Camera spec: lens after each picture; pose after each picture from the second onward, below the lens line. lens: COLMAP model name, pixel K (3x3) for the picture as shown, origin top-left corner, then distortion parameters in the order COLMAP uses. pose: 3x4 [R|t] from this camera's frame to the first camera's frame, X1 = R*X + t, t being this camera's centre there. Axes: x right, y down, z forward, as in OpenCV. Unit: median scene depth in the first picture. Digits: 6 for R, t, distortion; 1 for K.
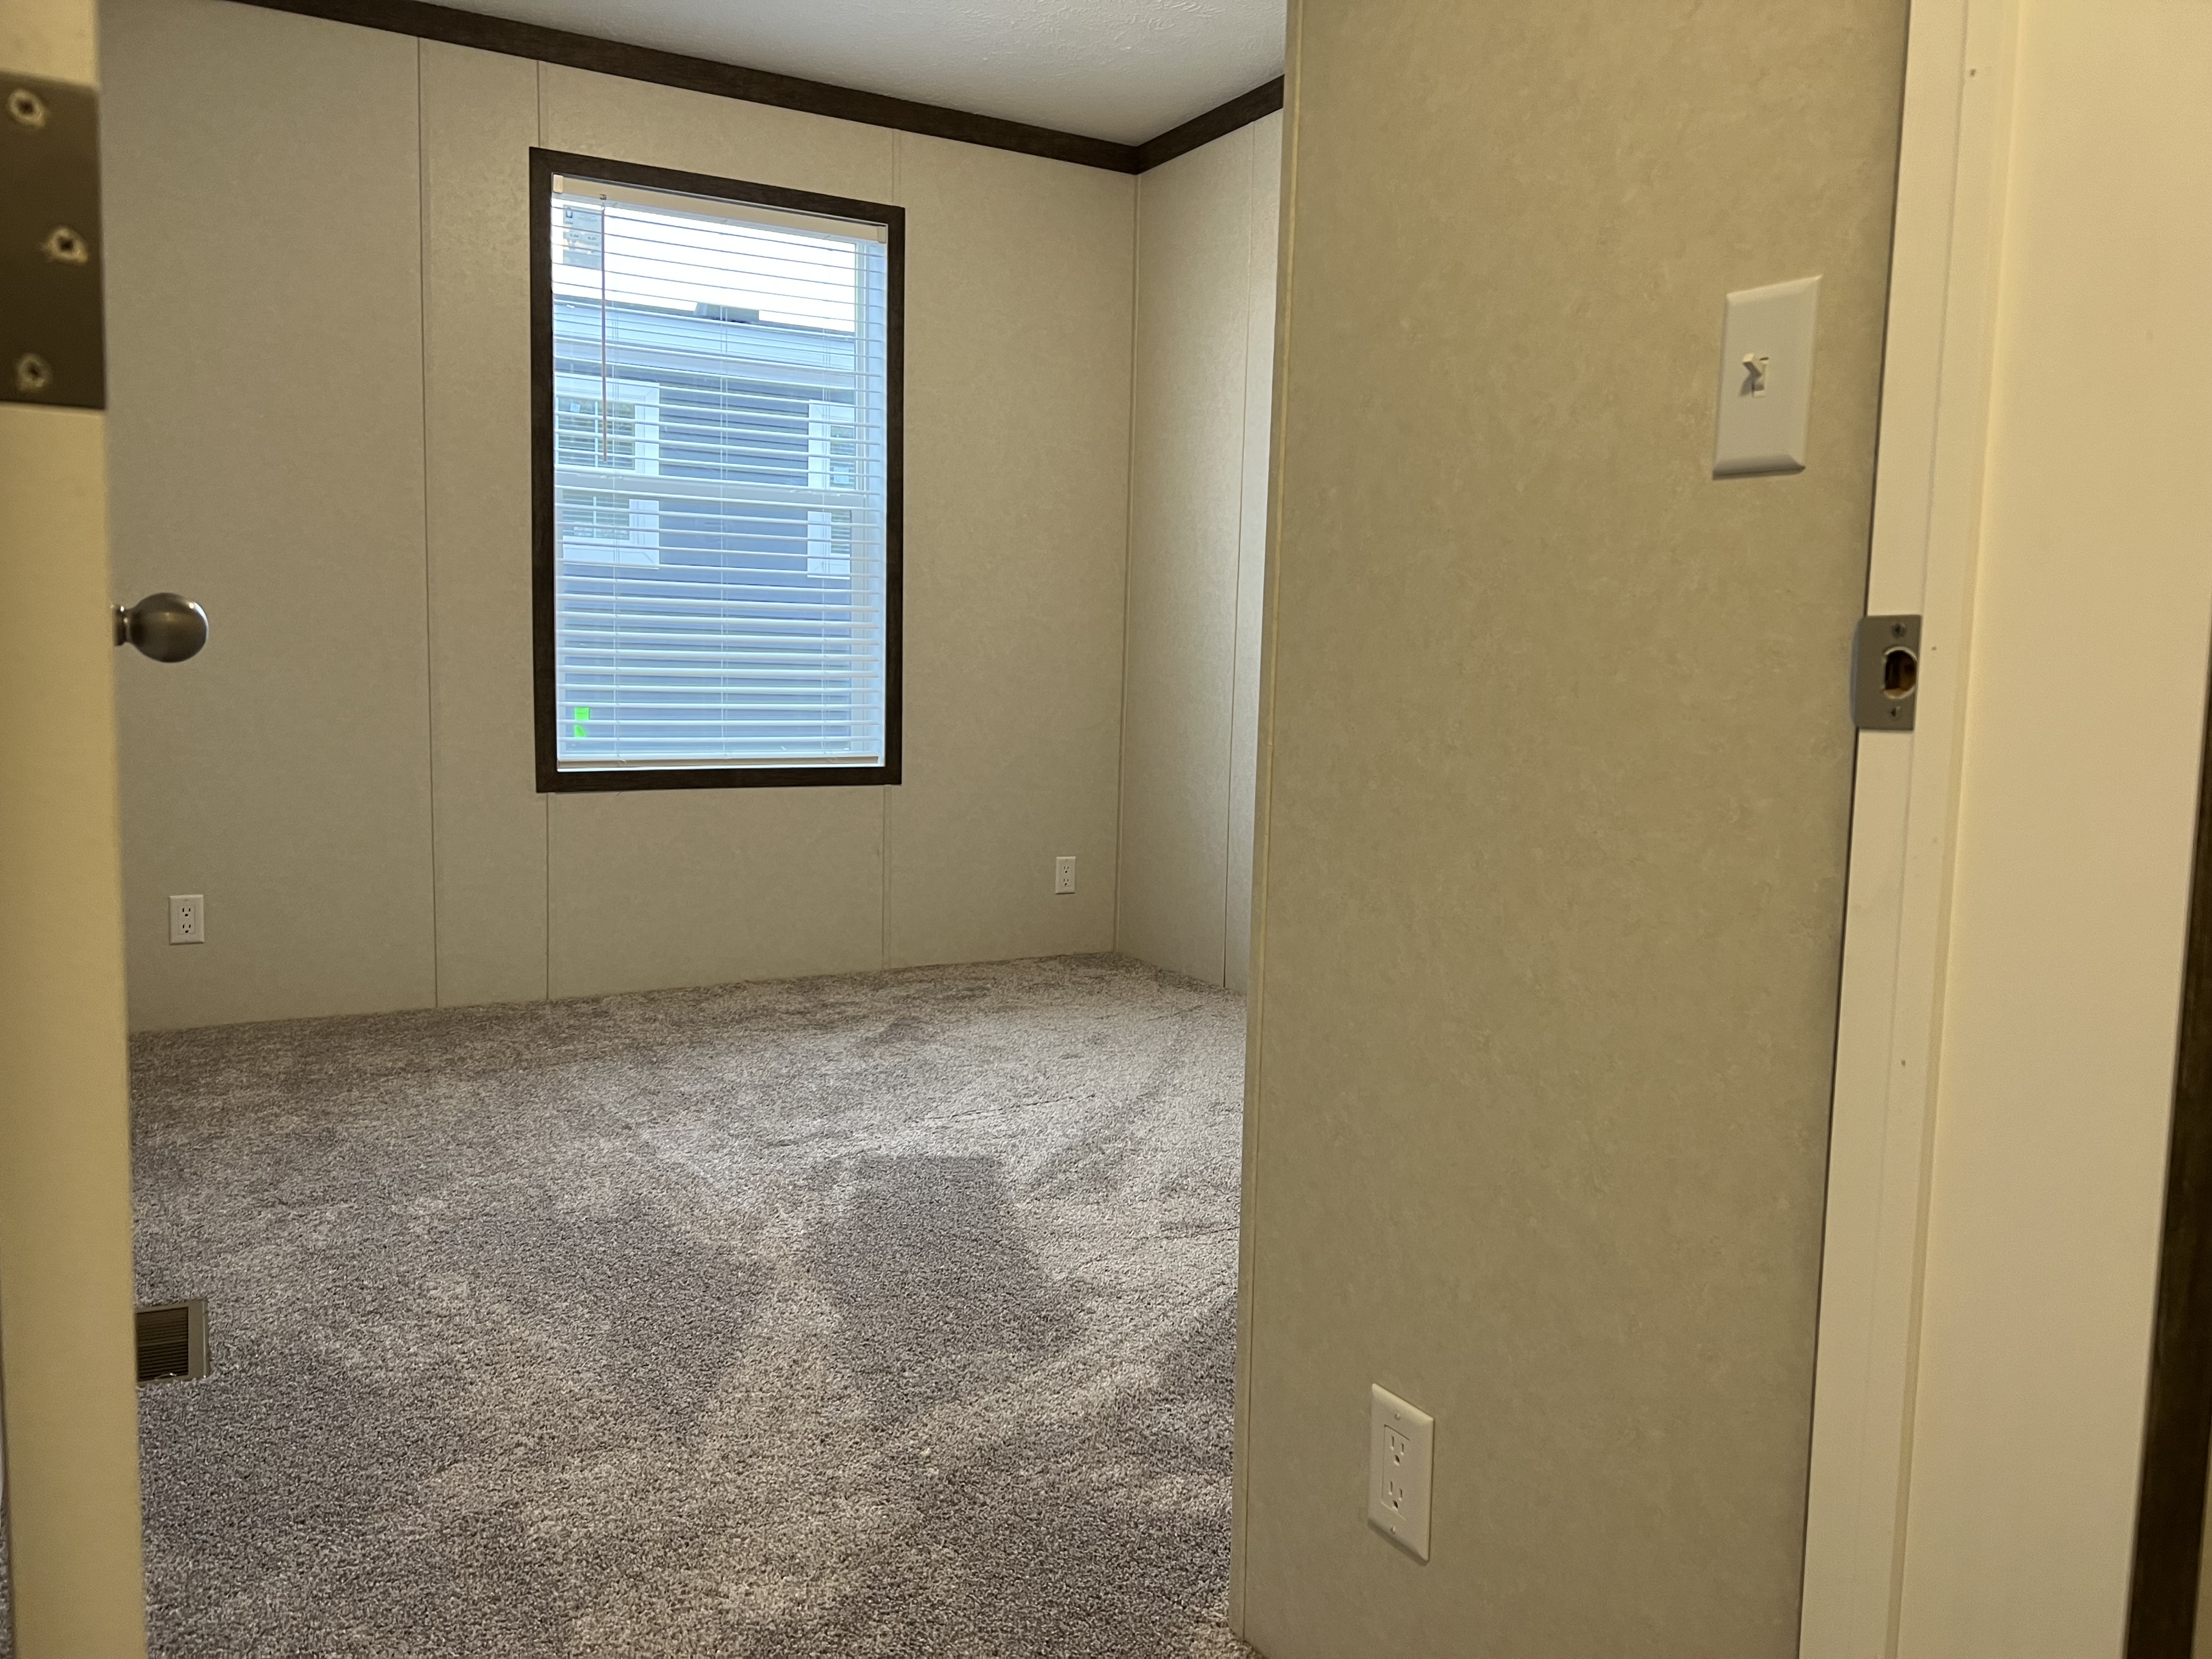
lens RADIAL K [[1673.8, 0, 1105.3], [0, 1673.8, 818.0], [0, 0, 1]] dist [0.055241, -0.060814]
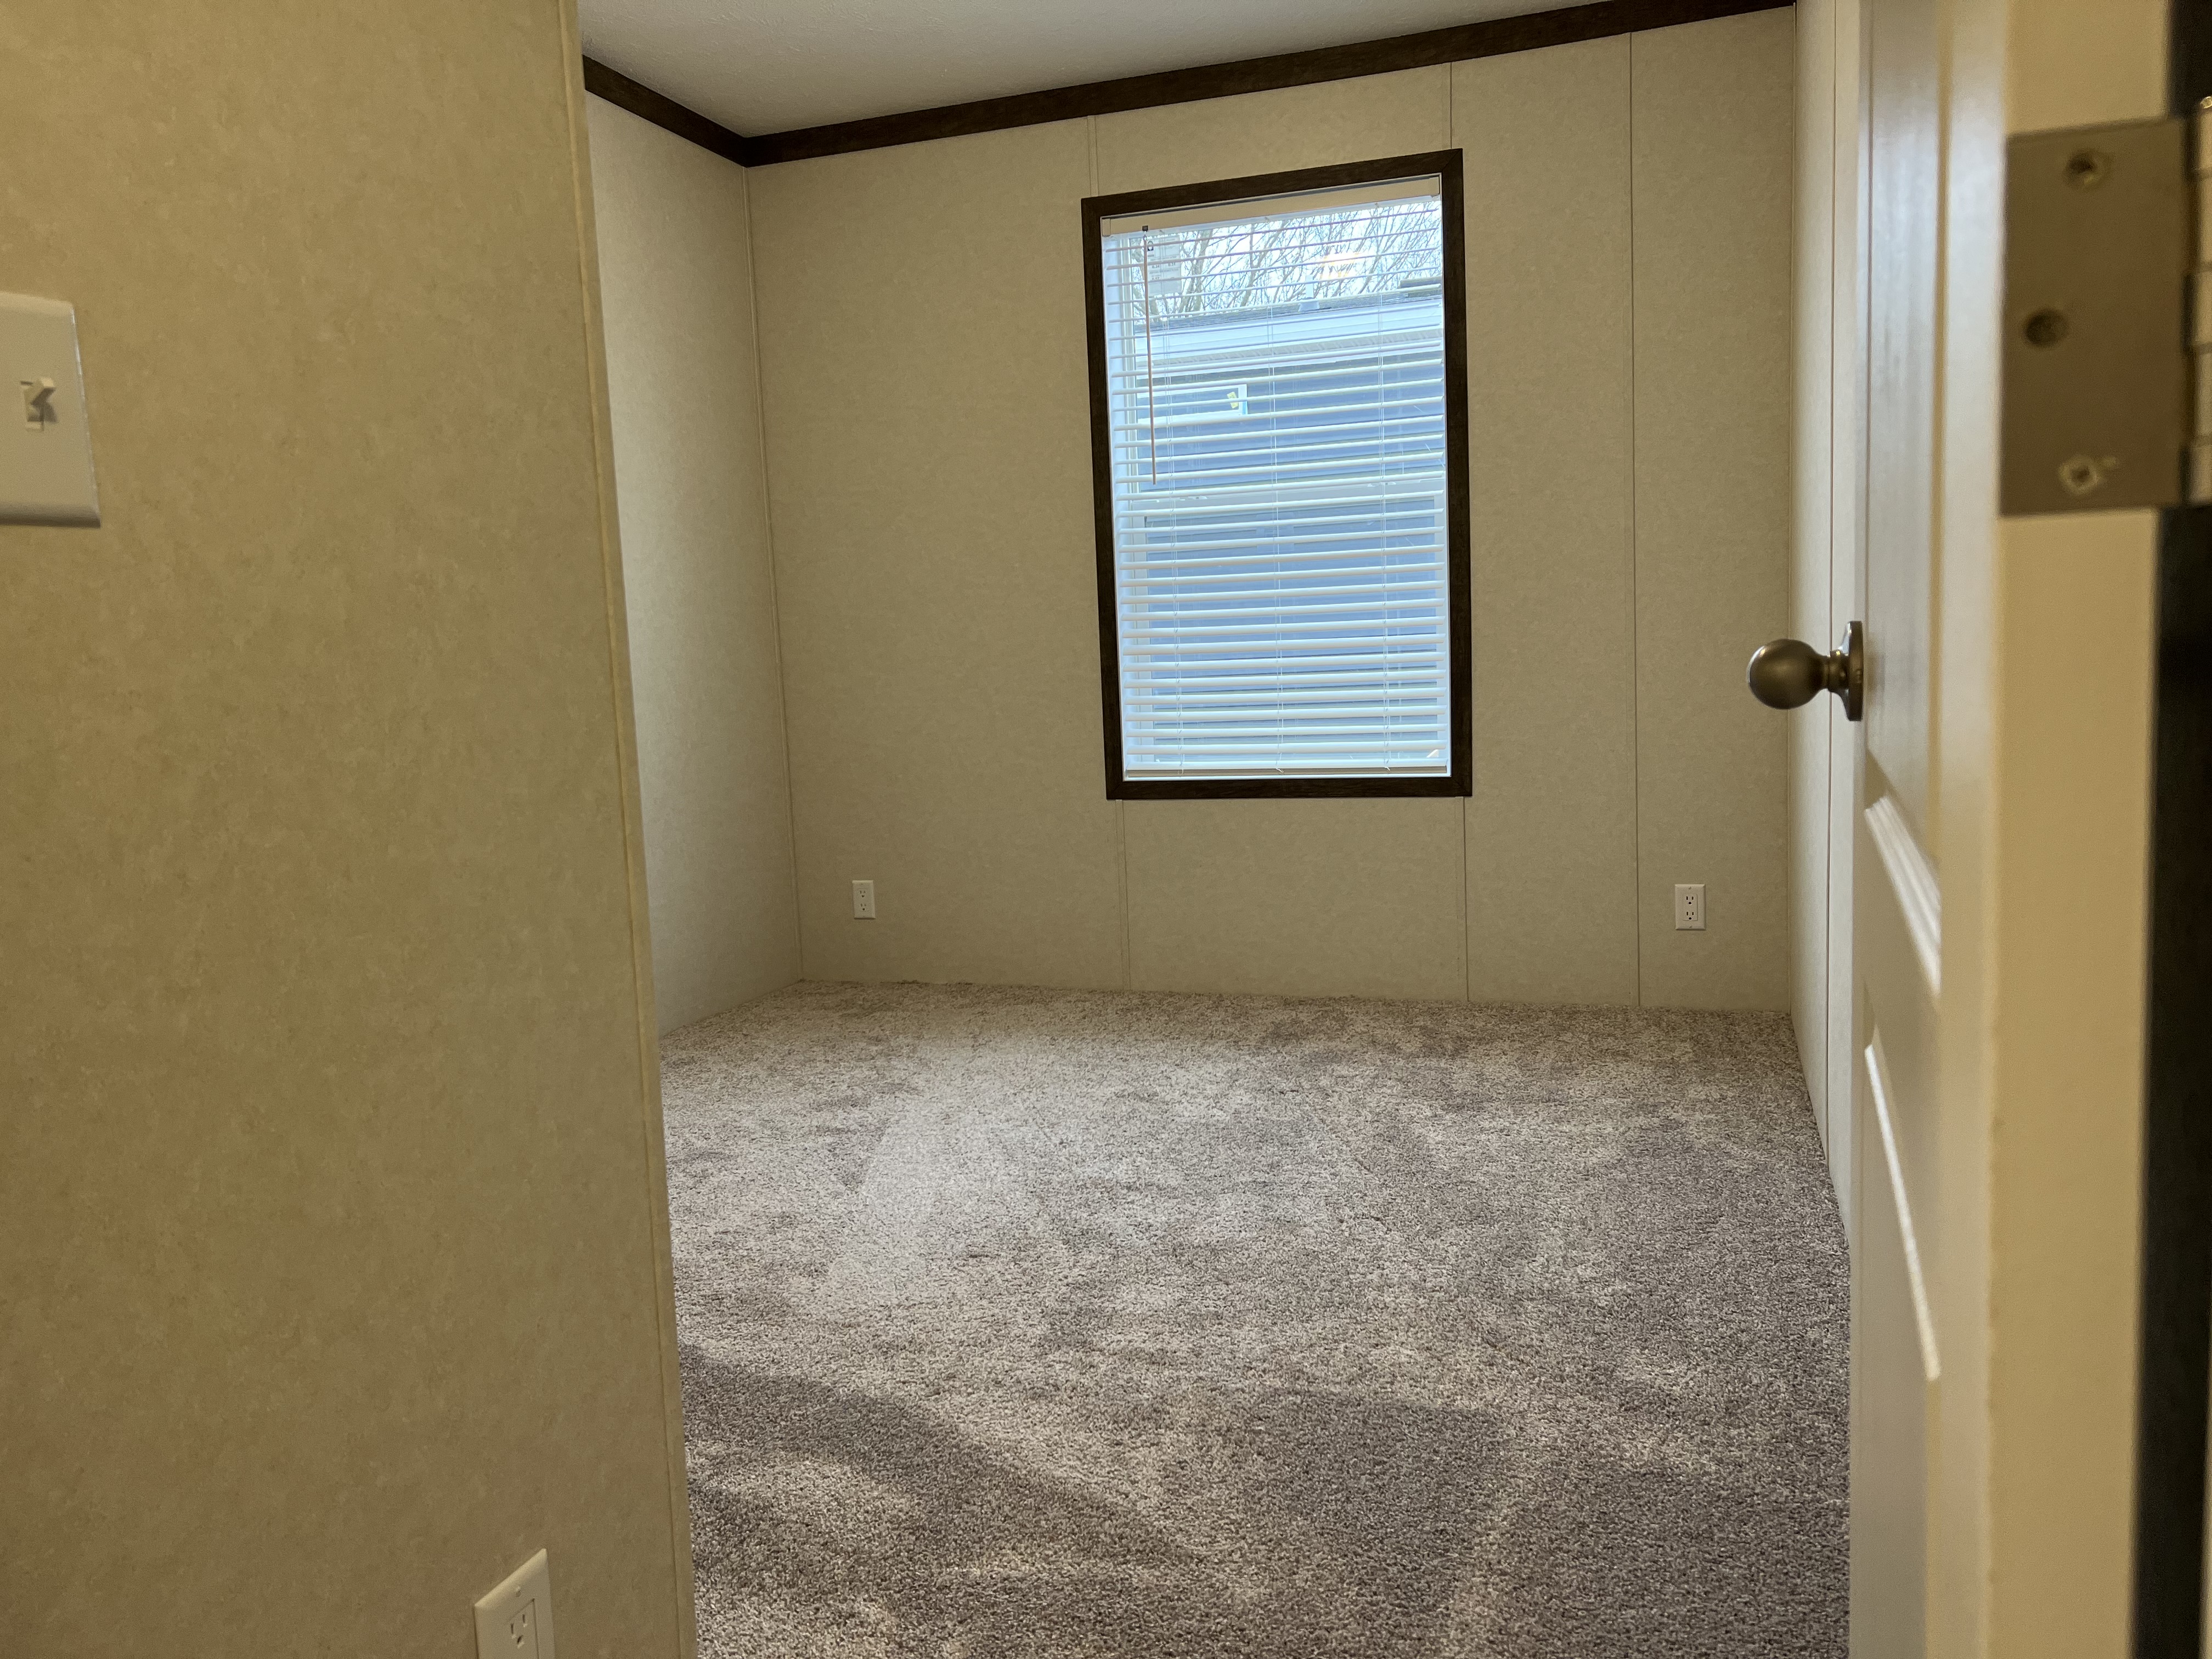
lens RADIAL K [[1673.8, 0, 1105.3], [0, 1673.8, 818.0], [0, 0, 1]] dist [0.055241, -0.060814]
pose [[-0.659095, -0.081437, 0.747638, -0.657765], [0.089135, 0.978654, 0.185179, -0.238186], [-0.746759, 0.188691, -0.637767, 1.283117]]
